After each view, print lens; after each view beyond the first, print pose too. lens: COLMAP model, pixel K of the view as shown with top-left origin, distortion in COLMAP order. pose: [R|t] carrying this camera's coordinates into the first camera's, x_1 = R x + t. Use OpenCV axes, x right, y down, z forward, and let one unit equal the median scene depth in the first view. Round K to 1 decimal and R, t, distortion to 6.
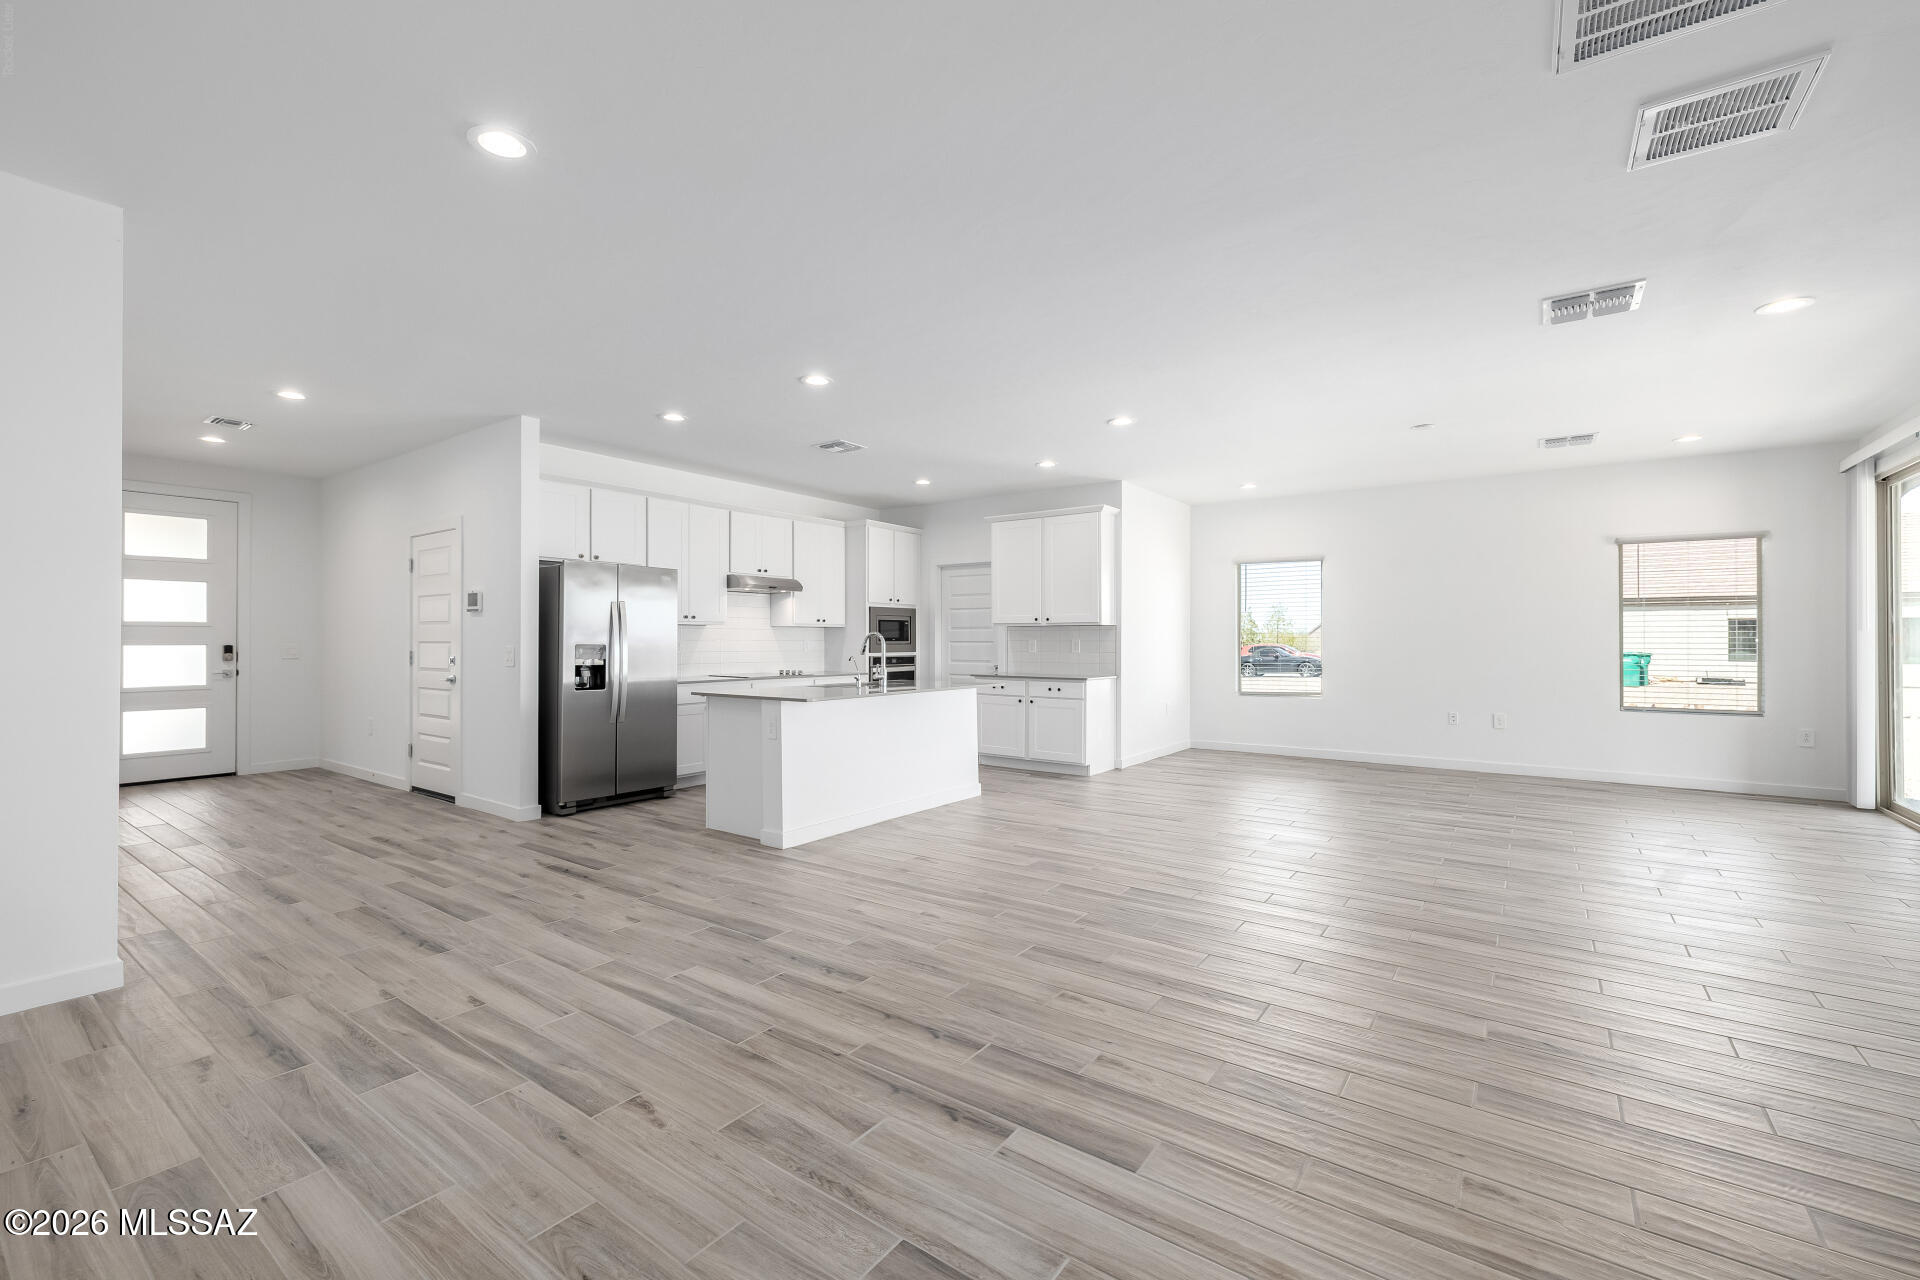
lens RADIAL K [[832.7, 0, 924.0], [0, 832.7, 640.1], [0, 0, 1]] dist [0.008034, -0.000243]
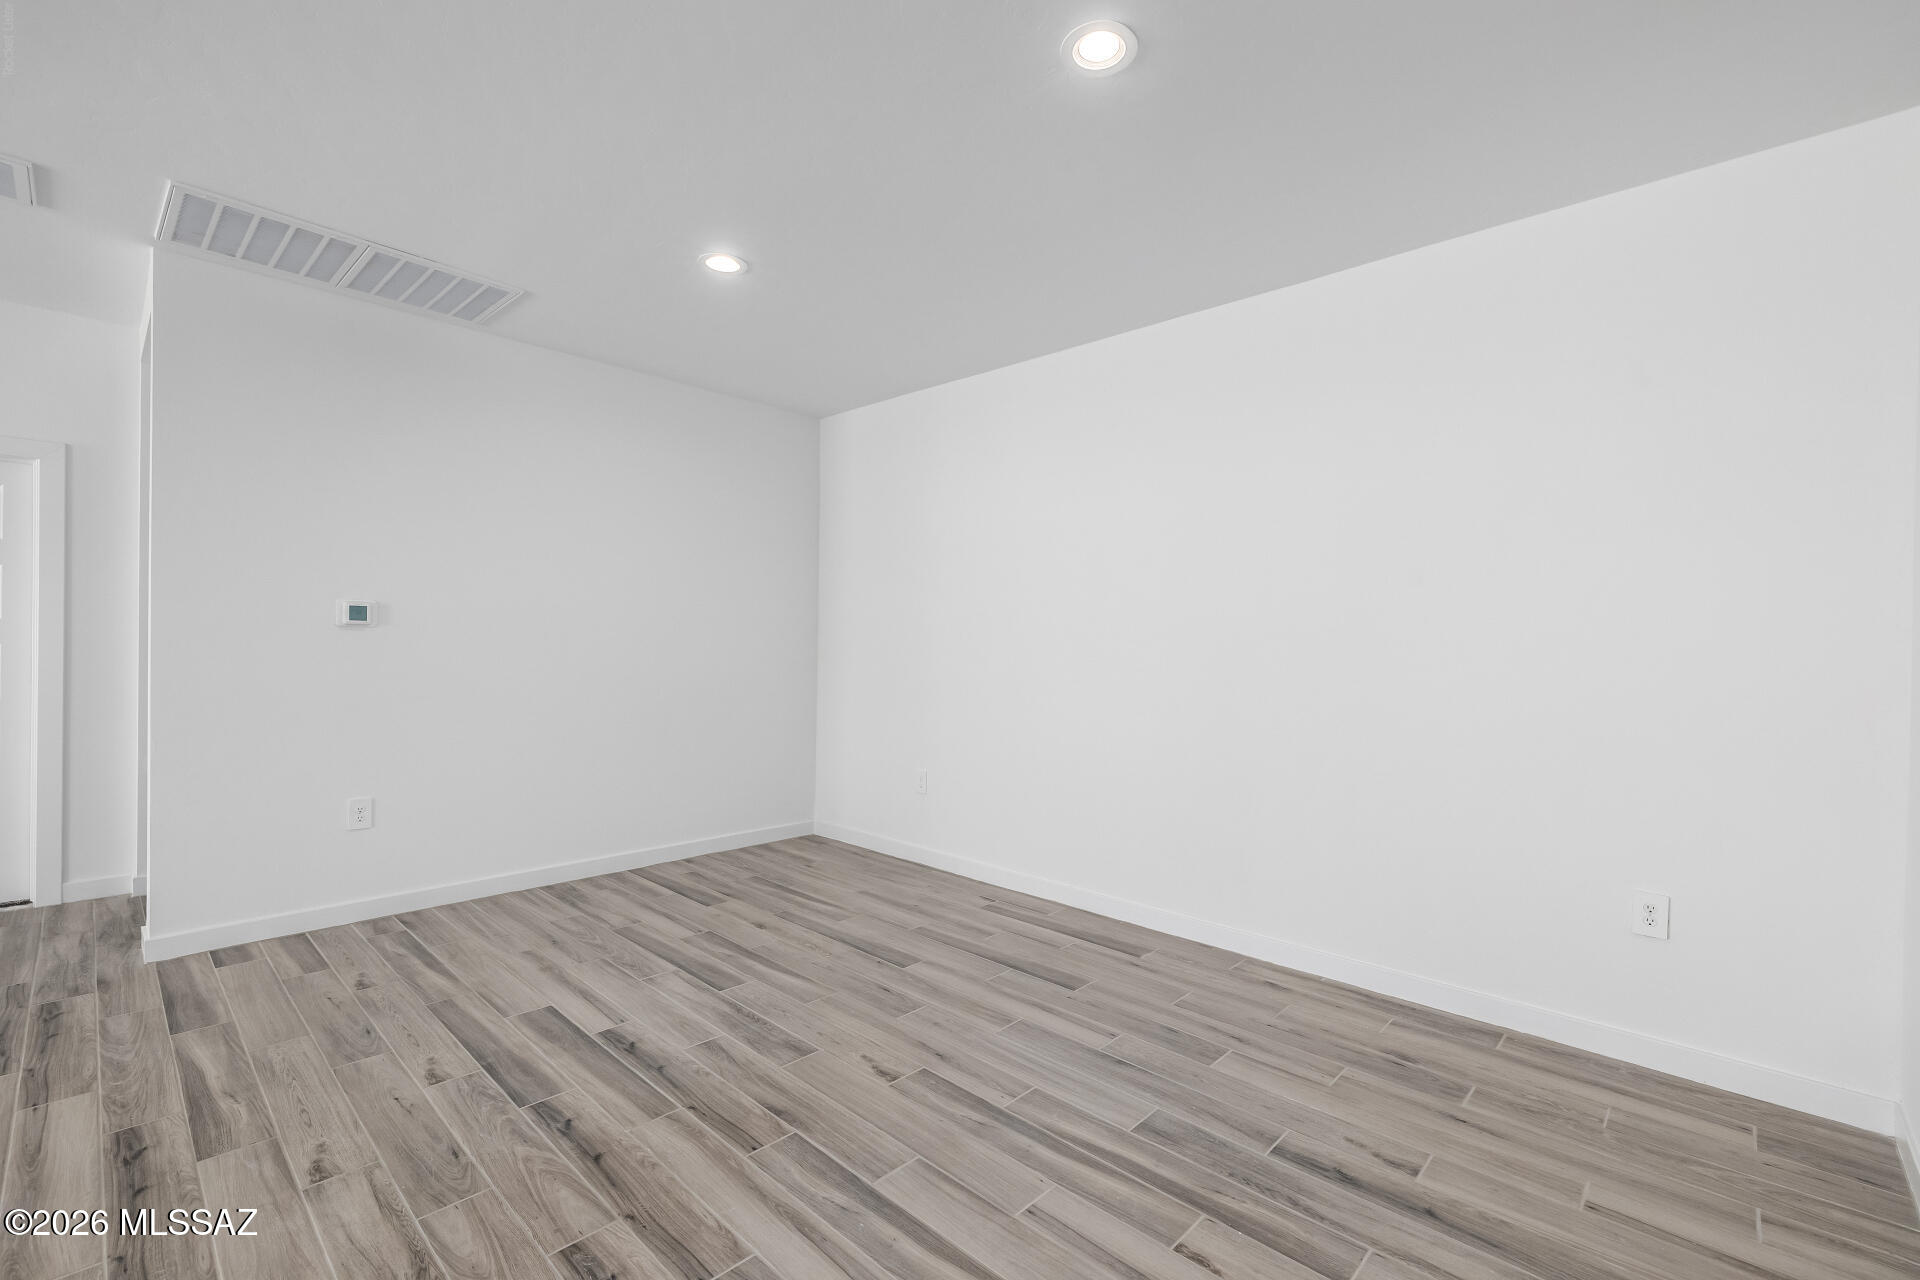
lens RADIAL K [[832.7, 0, 960.5], [0, 832.7, 642.6], [0, 0, 1]] dist [0.008034, -0.000243]
pose [[-0.996229, -0.018432, 0.084782, -0.214327], [-0.018979, 0.999804, -0.005654, -0.010630], [-0.084661, -0.007242, -0.996383, 0.866641]]
